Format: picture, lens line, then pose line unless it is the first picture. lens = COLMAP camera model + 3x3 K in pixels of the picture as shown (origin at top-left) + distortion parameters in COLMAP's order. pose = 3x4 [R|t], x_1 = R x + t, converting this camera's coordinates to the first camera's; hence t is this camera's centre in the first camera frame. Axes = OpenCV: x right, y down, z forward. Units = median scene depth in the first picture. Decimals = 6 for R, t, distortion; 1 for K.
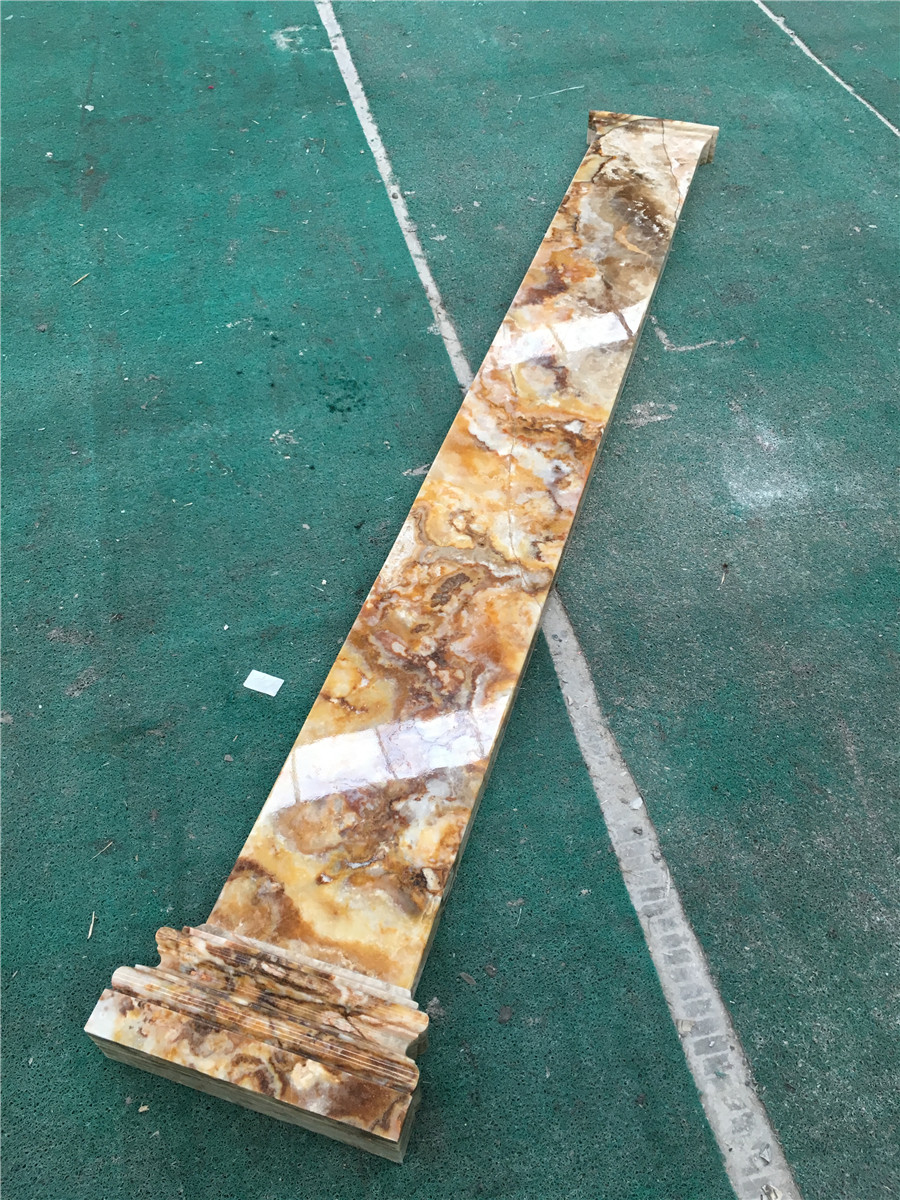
lens RADIAL K [[1065.0, 0, 450.0], [0, 1065.0, 600.0], [0, 0, 1]] dist [0.069815, -0.105443]
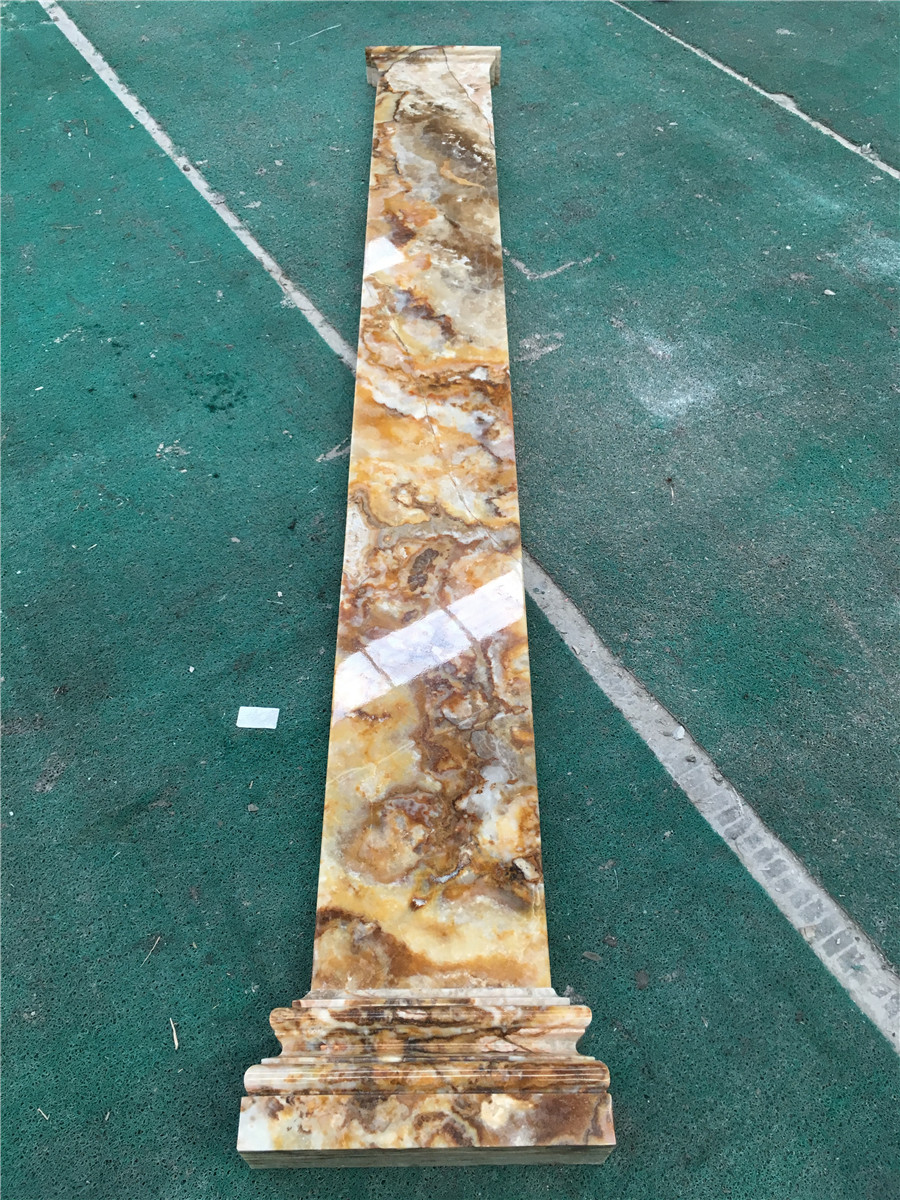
lens RADIAL K [[1065.0, 0, 450.0], [0, 1065.0, 600.0], [0, 0, 1]] dist [0.069815, -0.105443]
pose [[0.945405, -0.244646, 0.215307, -0.187982], [0.236630, 0.969577, 0.062662, -0.036439], [-0.224087, -0.008292, 0.974534, 0.080591]]
